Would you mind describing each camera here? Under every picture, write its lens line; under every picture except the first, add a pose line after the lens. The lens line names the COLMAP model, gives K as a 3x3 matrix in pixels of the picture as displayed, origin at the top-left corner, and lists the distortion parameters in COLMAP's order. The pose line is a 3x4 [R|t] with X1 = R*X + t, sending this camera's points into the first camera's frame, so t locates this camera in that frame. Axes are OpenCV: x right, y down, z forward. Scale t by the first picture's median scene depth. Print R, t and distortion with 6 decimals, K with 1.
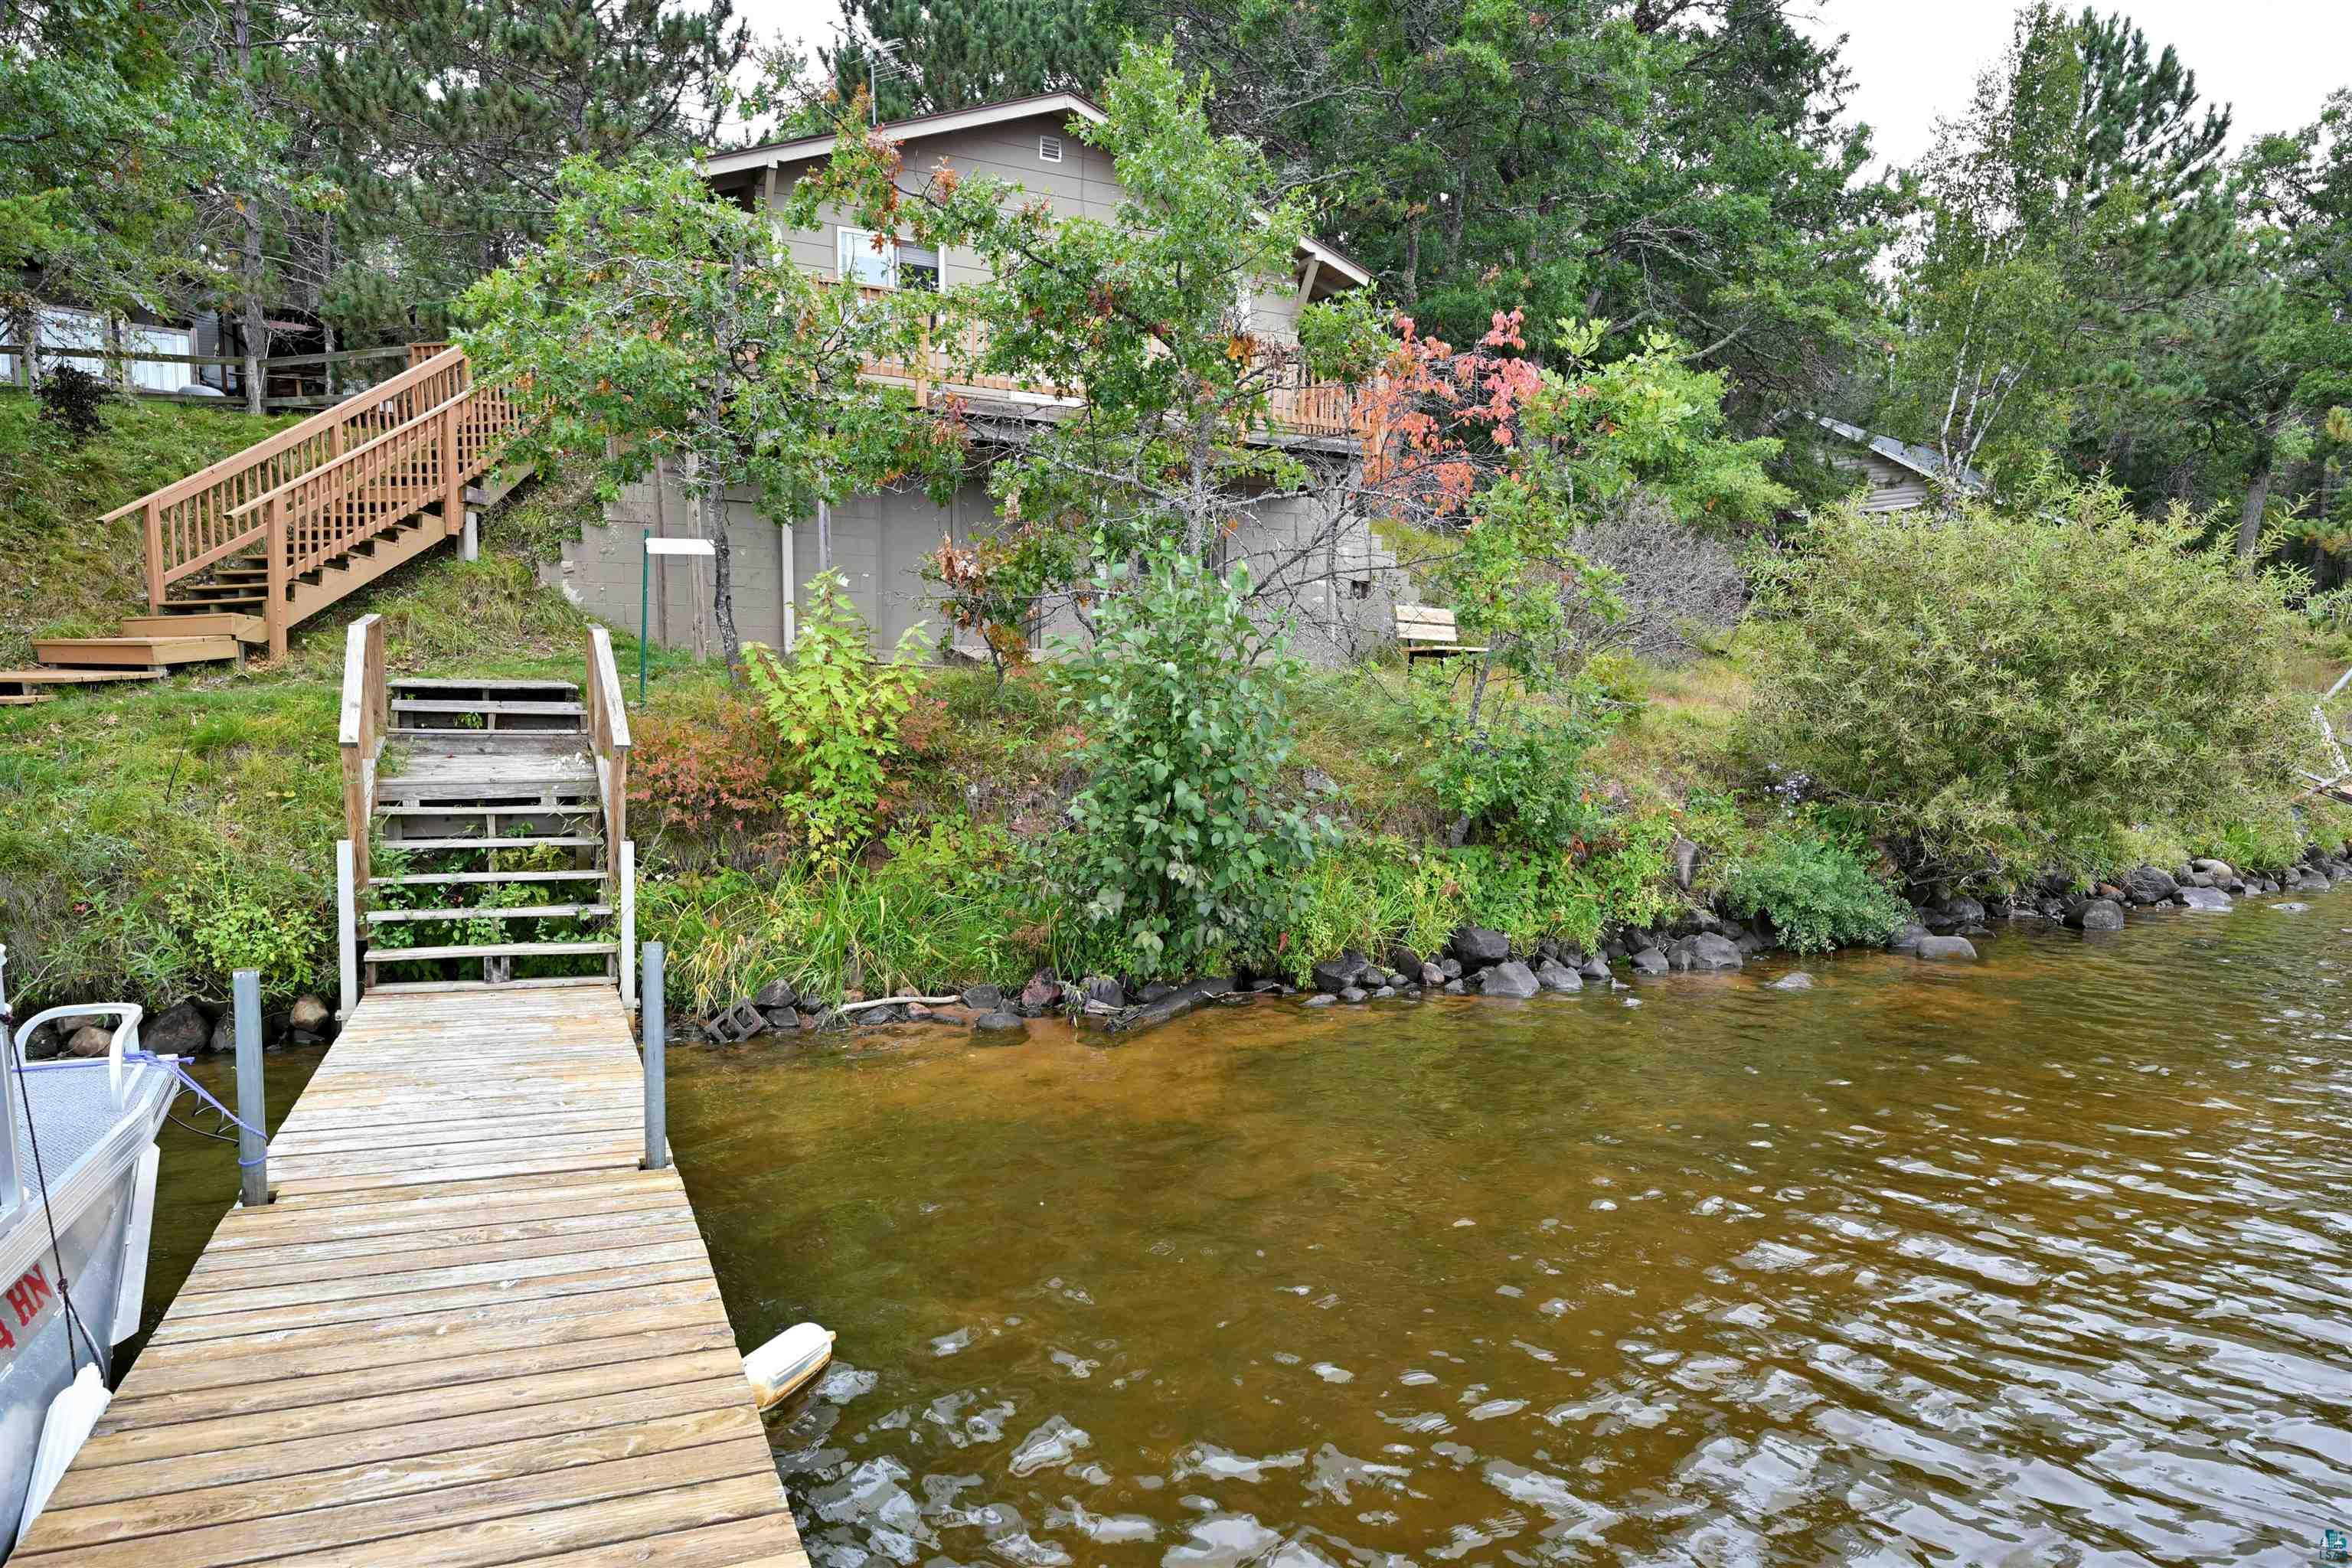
lens RADIAL K [[1368.2, 0, 1179.1], [0, 1368.2, 867.1], [0, 0, 1]] dist [0.000255, 0.000410]
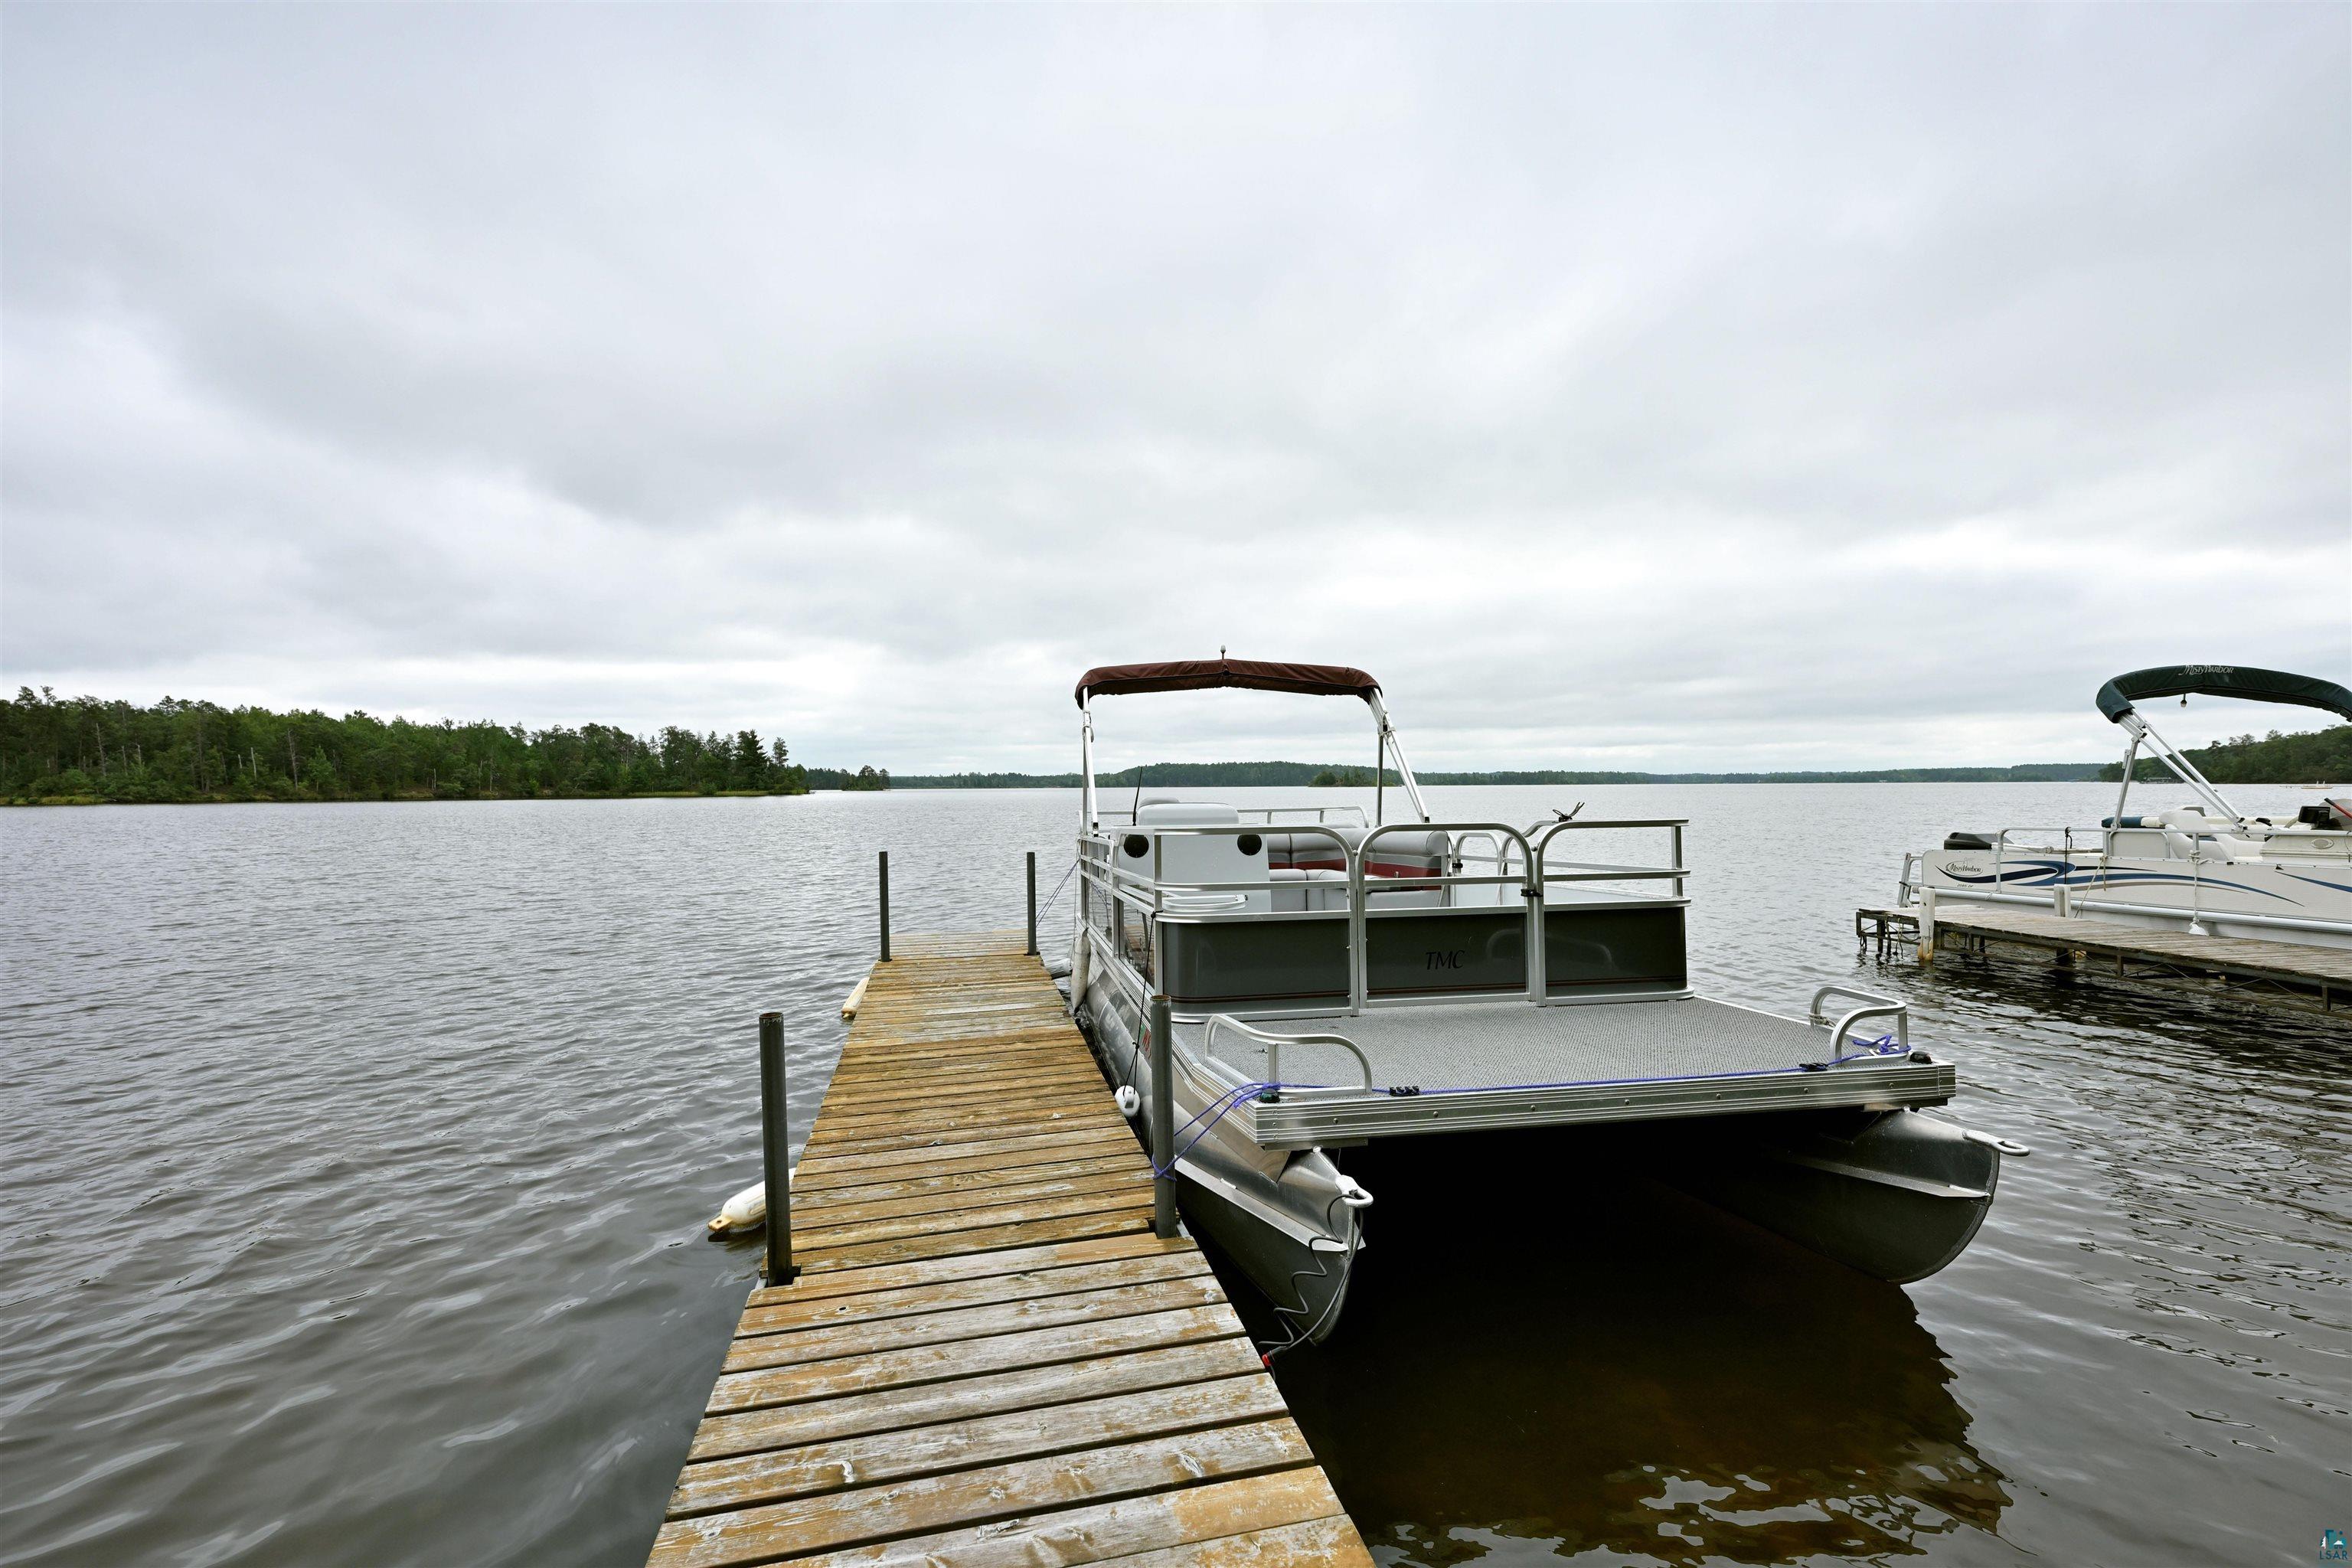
lens RADIAL K [[1012.8, 0, 1165.3], [0, 1012.8, 792.8], [0, 0, 1]] dist [0.000986, 0.000483]
pose [[-0.973705, -0.003523, 0.227787, -0.865560], [0.009473, 0.998389, 0.055935, -0.125516], [-0.227617, 0.056622, -0.972103, 1.756986]]
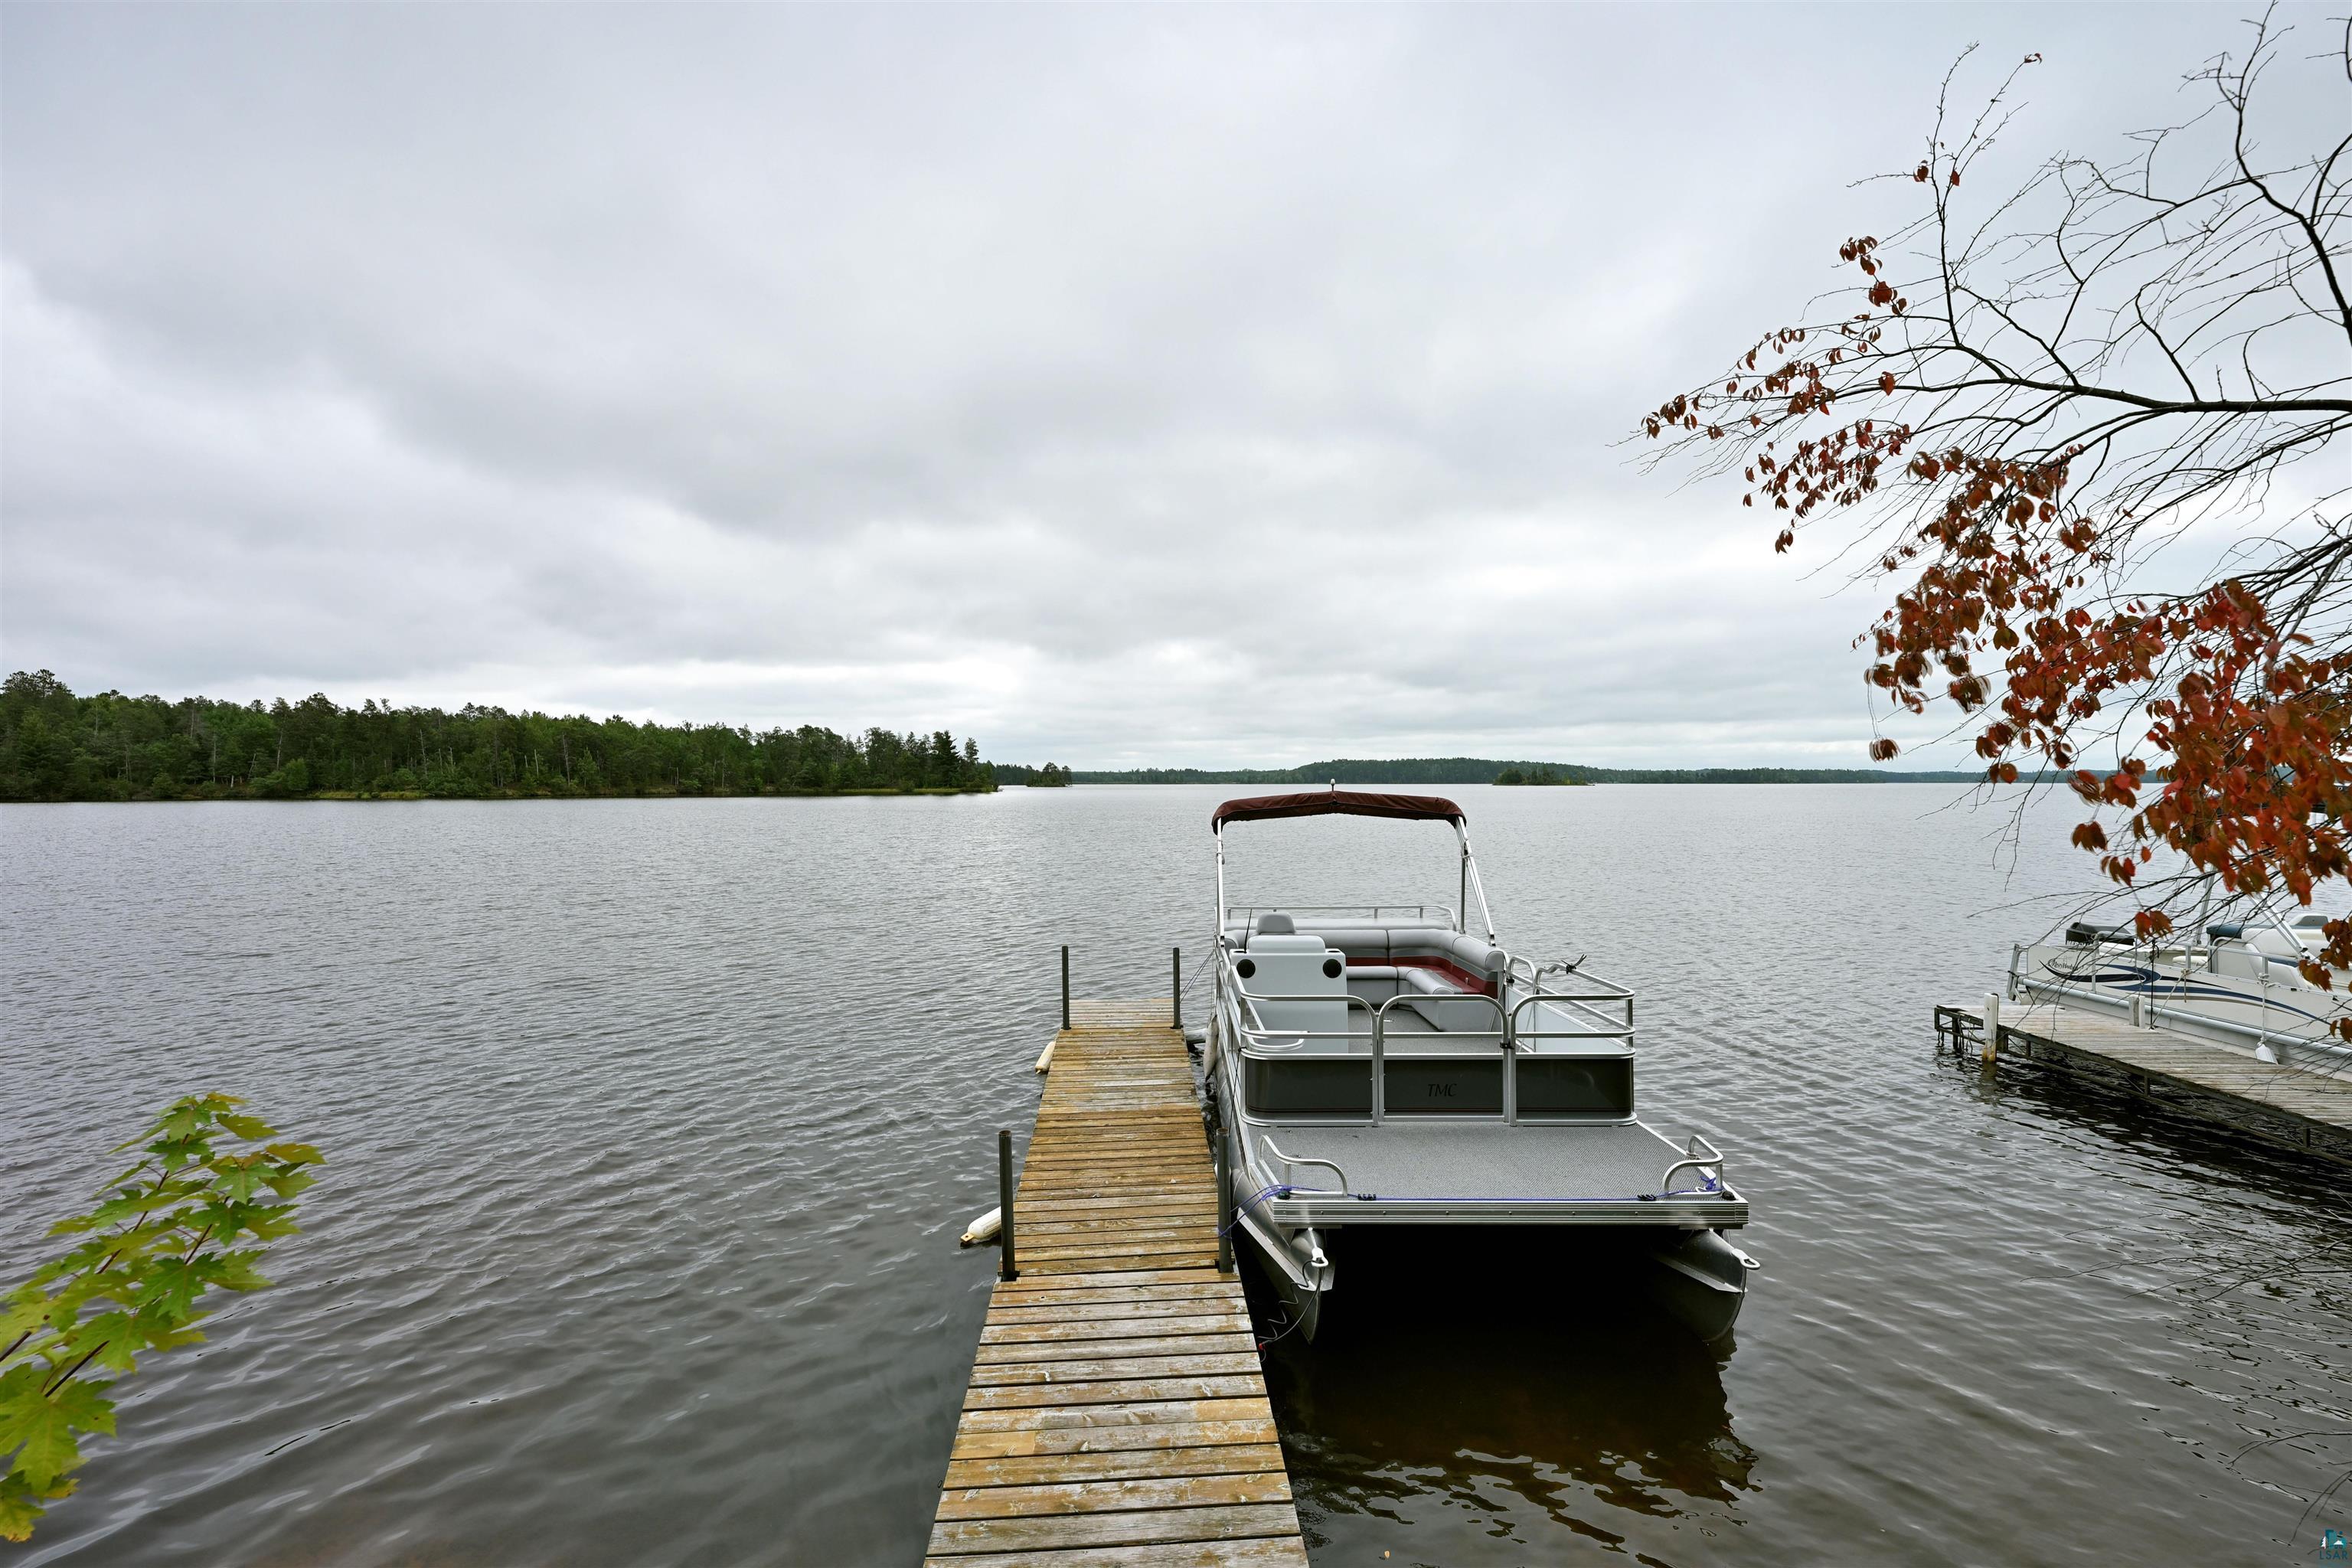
lens RADIAL K [[1012.8, 0, 1165.3], [0, 1012.8, 792.8], [0, 0, 1]] dist [0.000986, 0.000483]
pose [[-0.919808, -0.011060, 0.392214, -1.130791], [0.012986, 0.998197, 0.058604, -0.444467], [-0.392155, 0.058997, -0.918005, 2.228344]]
